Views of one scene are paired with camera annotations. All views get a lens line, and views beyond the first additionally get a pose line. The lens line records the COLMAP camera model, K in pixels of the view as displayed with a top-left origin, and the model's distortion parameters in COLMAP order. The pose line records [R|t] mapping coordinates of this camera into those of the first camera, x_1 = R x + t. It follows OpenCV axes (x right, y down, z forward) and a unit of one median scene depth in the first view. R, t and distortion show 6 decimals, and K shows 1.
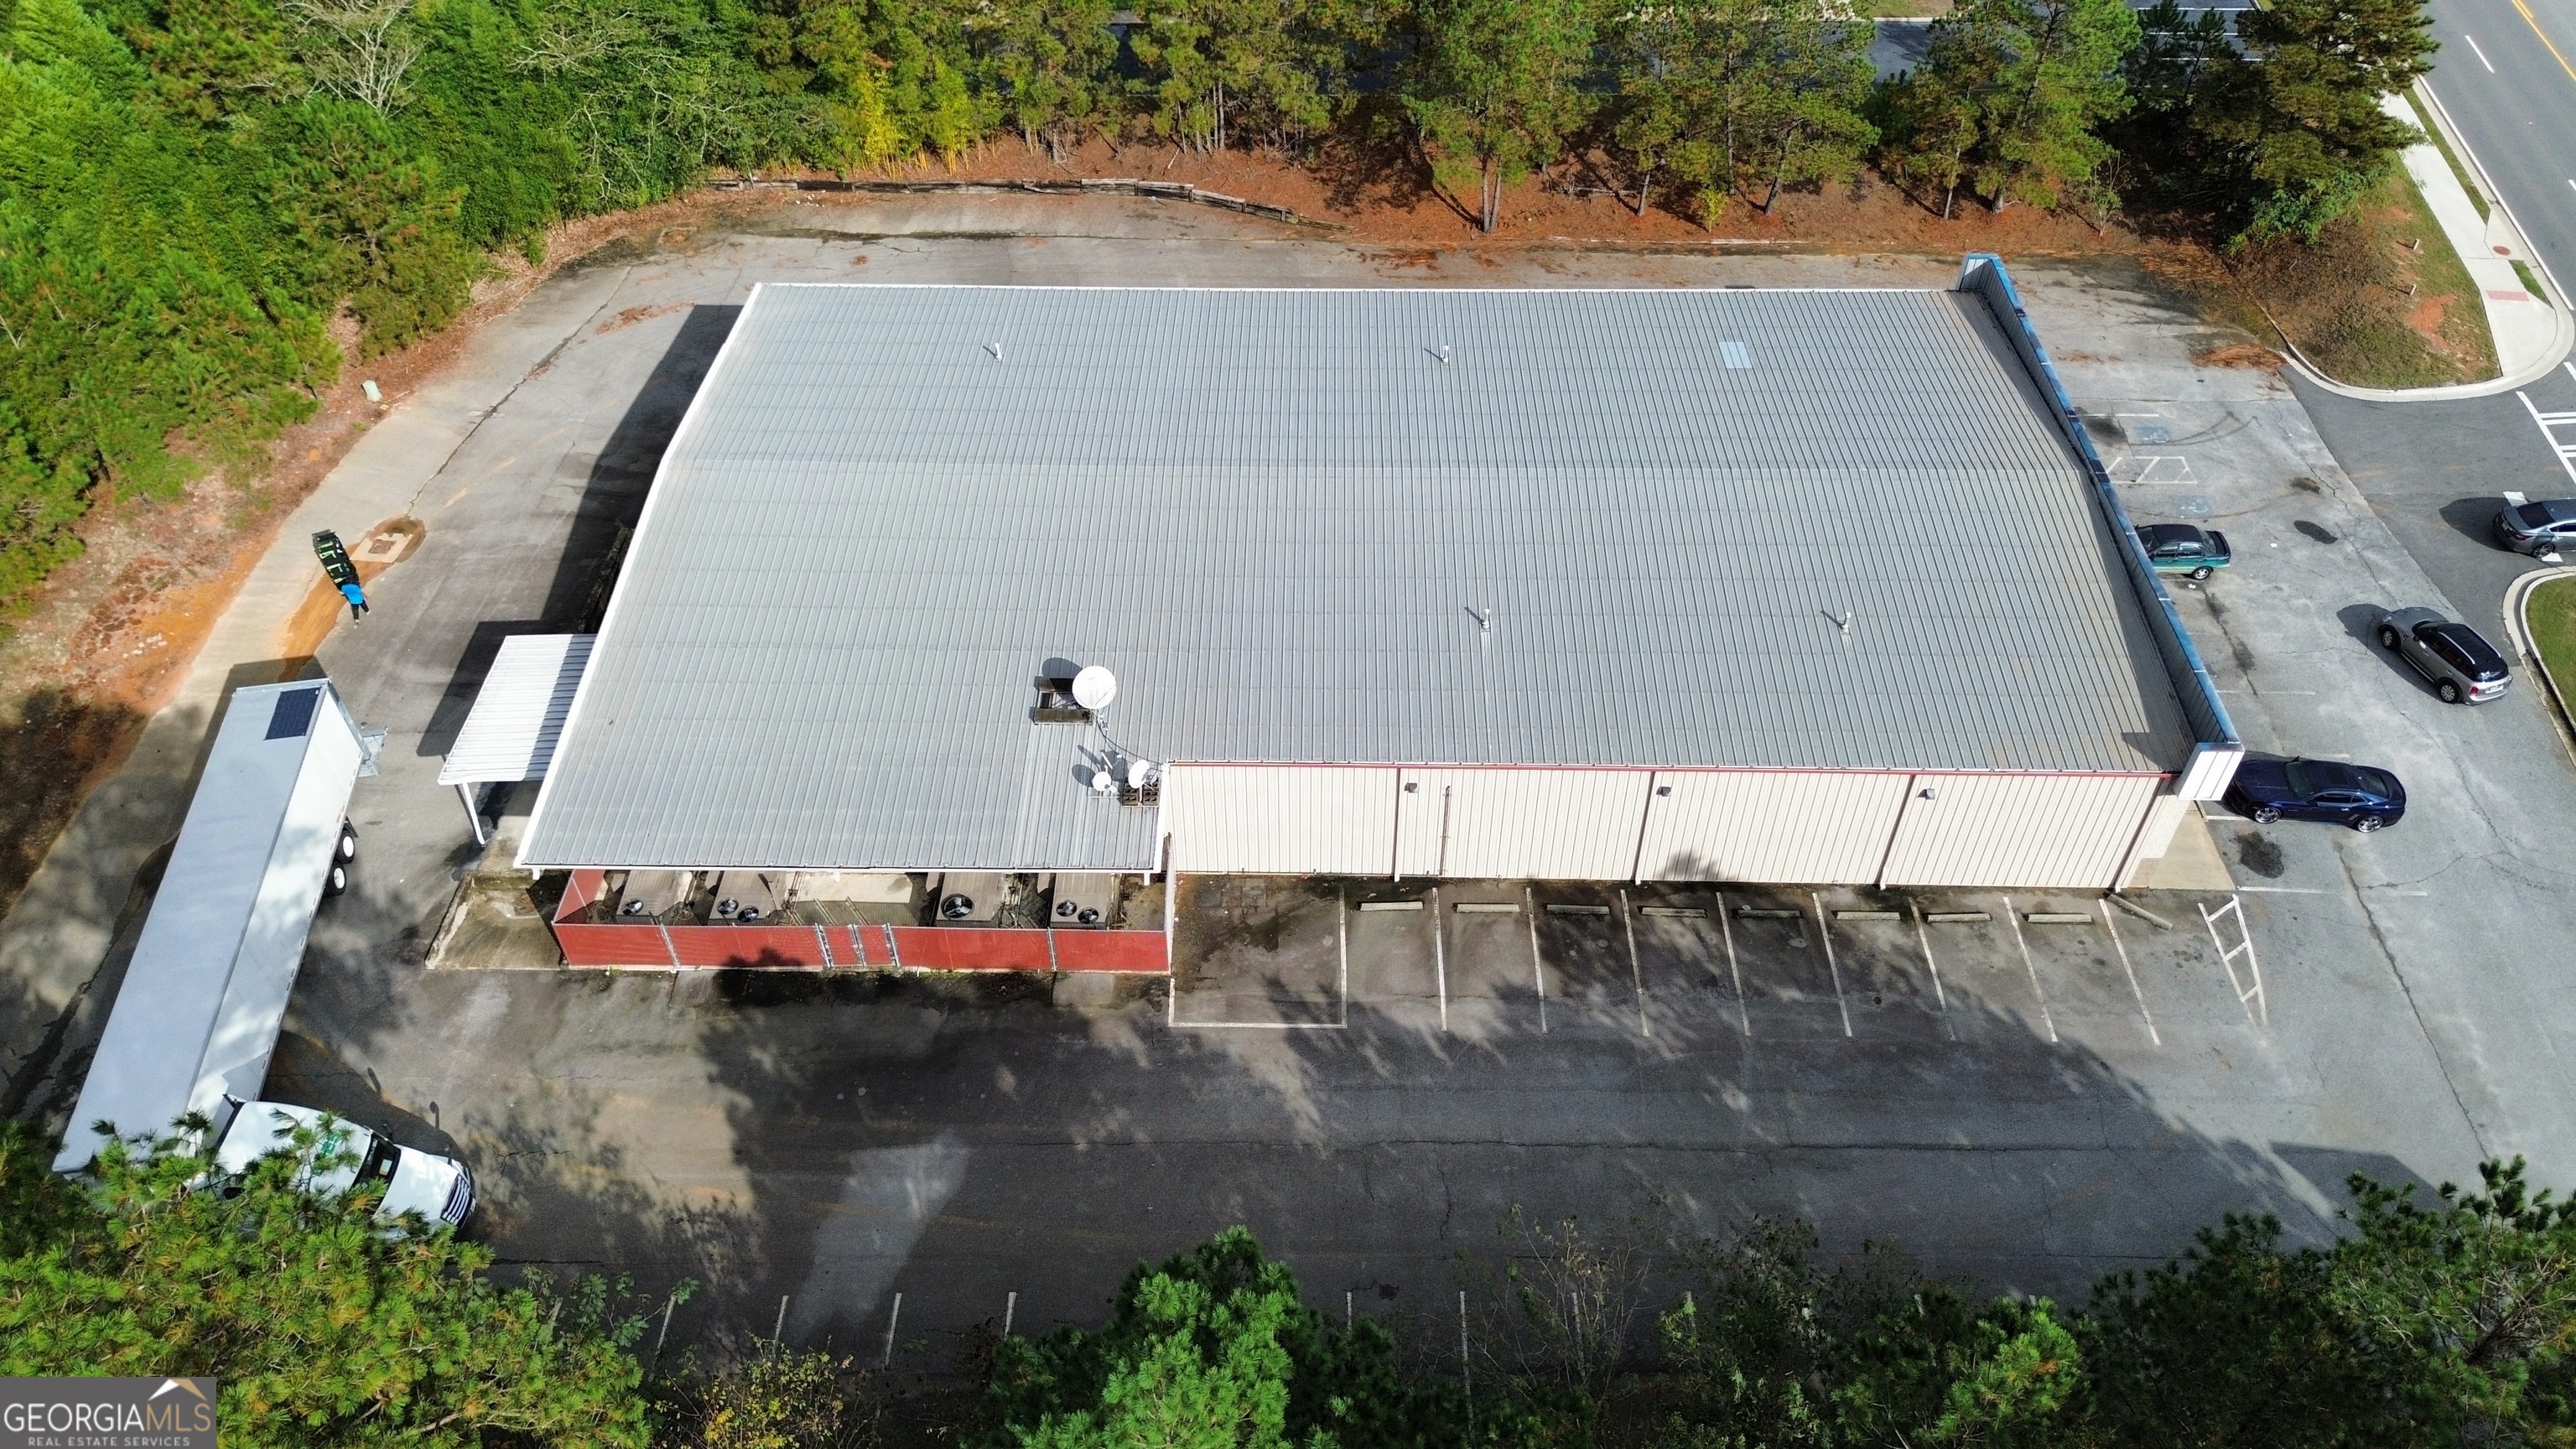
lens RADIAL K [[1809.2, 0, 1281.6], [0, 1809.2, 733.1], [0, 0, 1]] dist [0.052803, -0.044846]
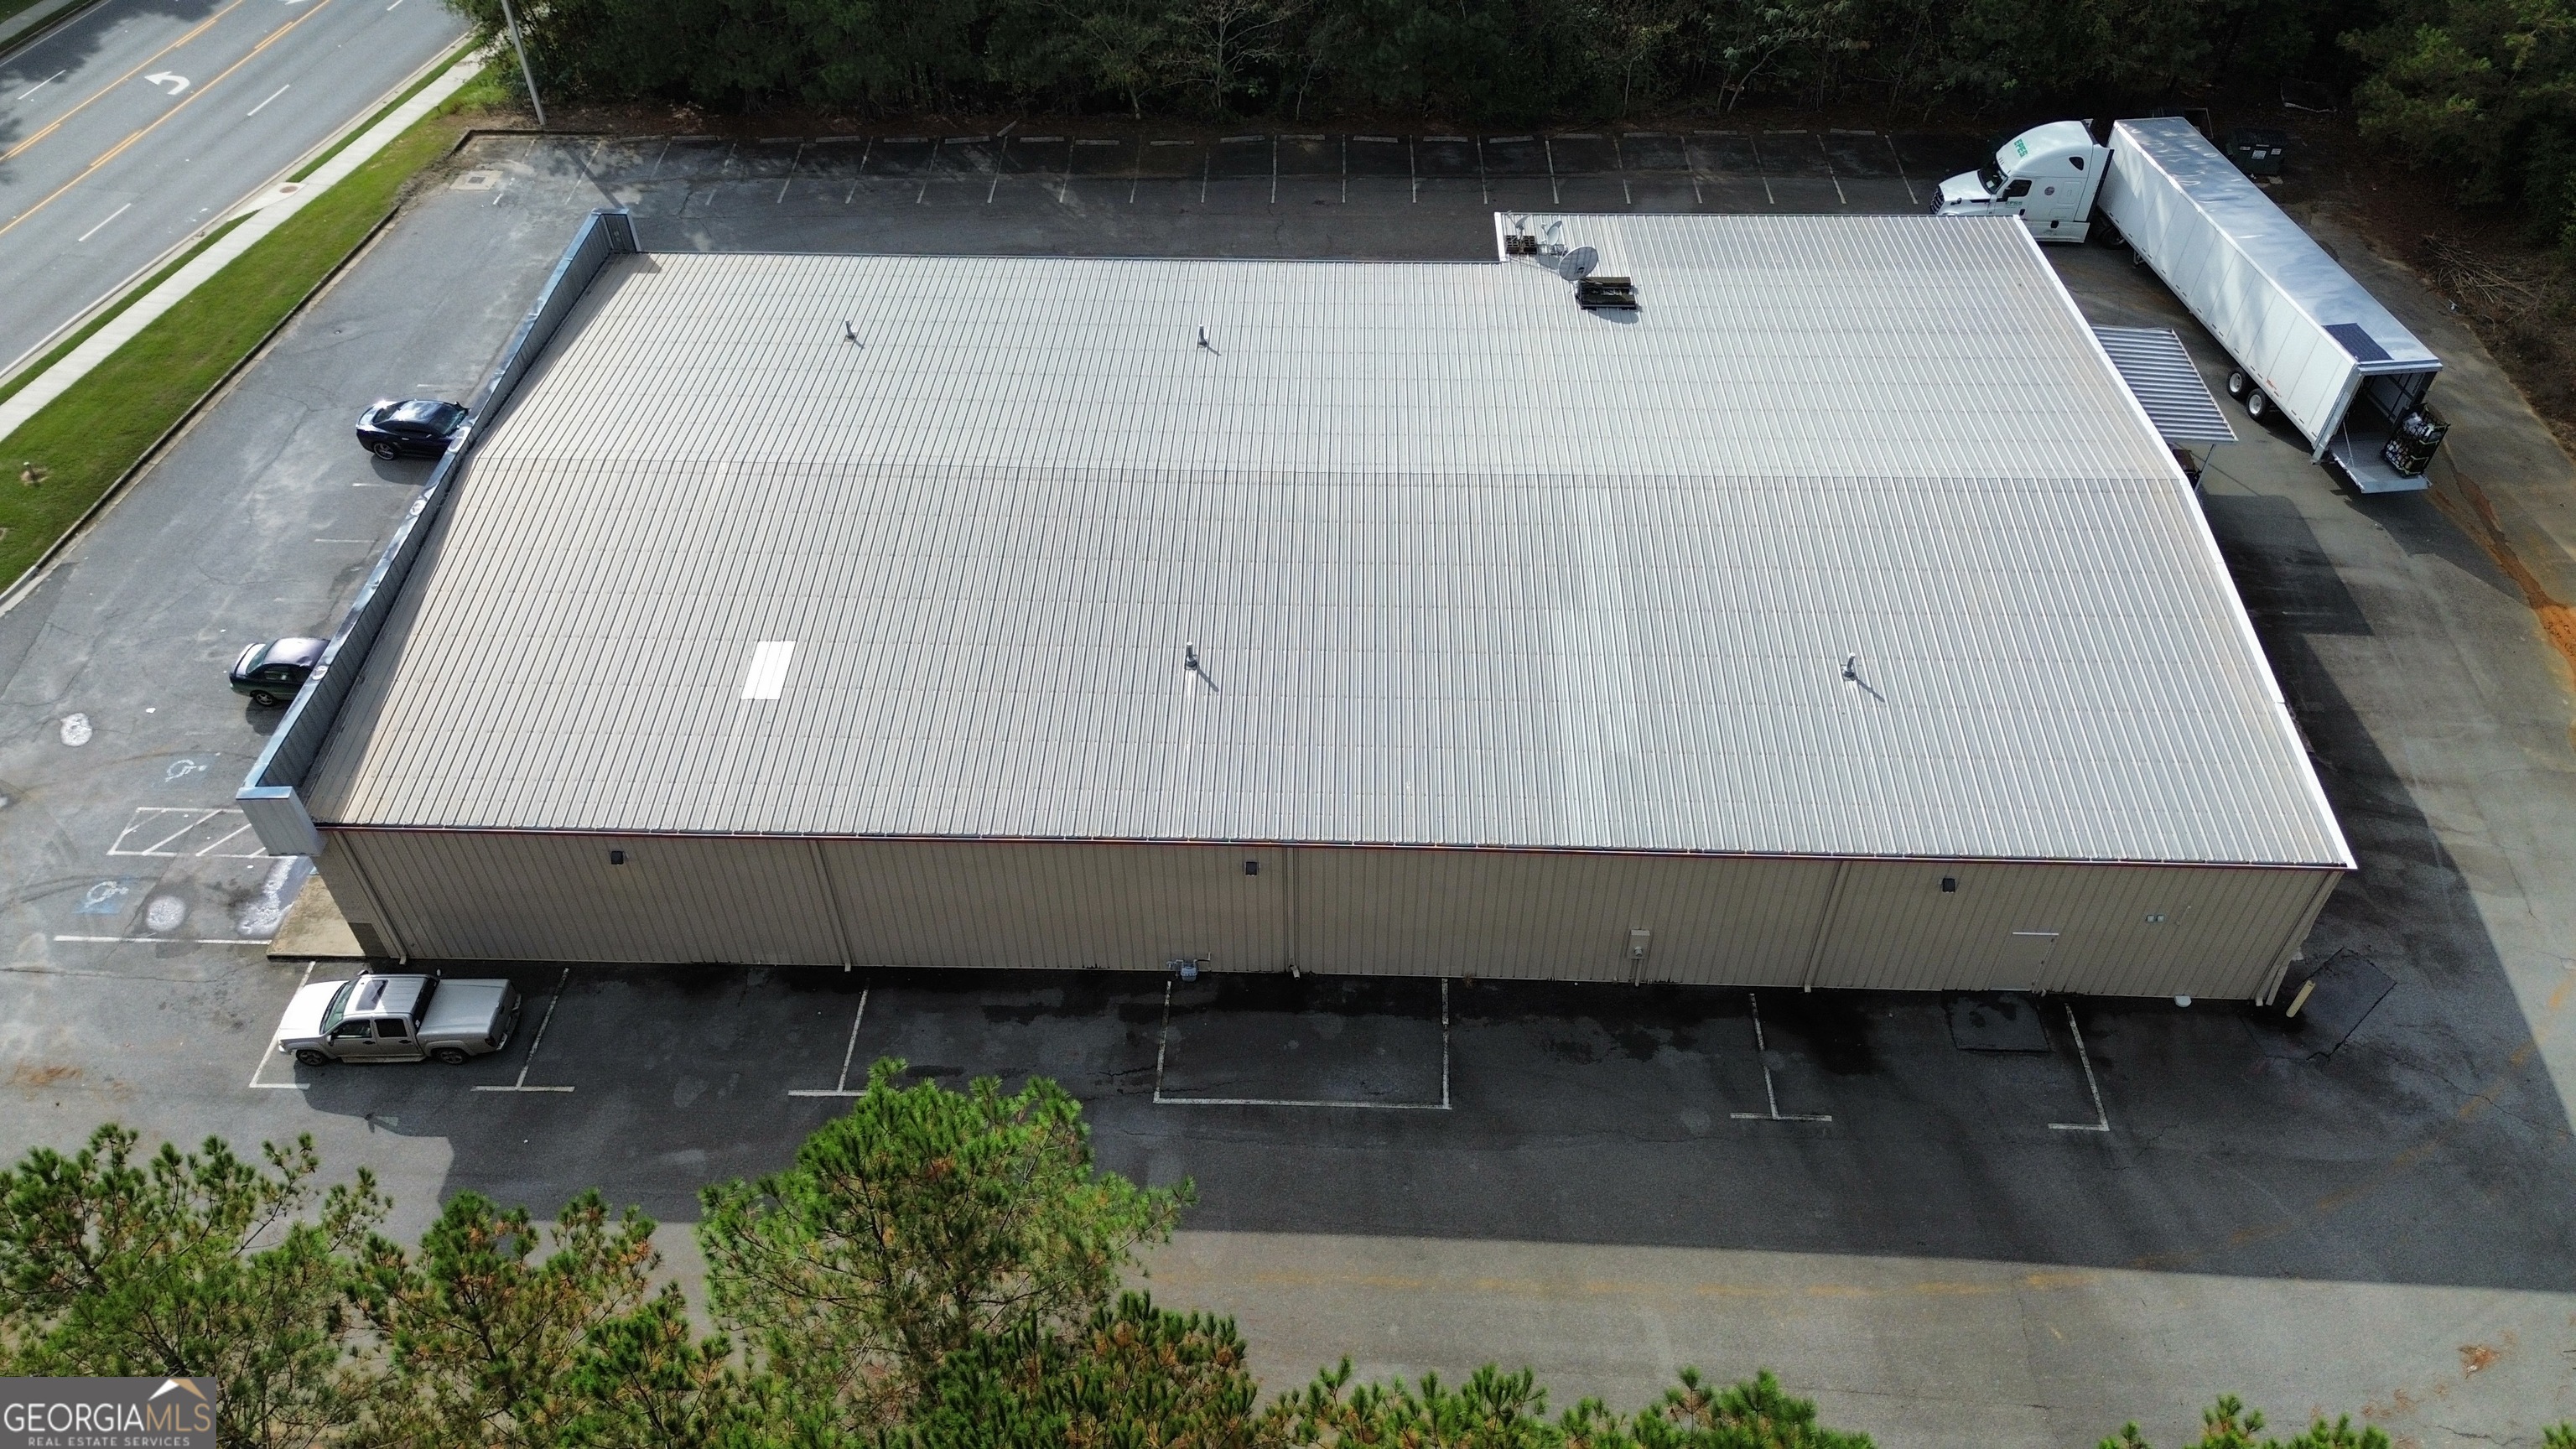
lens RADIAL K [[1809.2, 0, 1281.6], [0, 1809.2, 733.1], [0, 0, 1]] dist [0.052803, -0.044846]
pose [[-0.999806, 0.001436, 0.019658, 0.039118], [0.019668, 0.007628, 0.999777, -0.828708], [0.001285, 0.999970, -0.007655, 0.958733]]
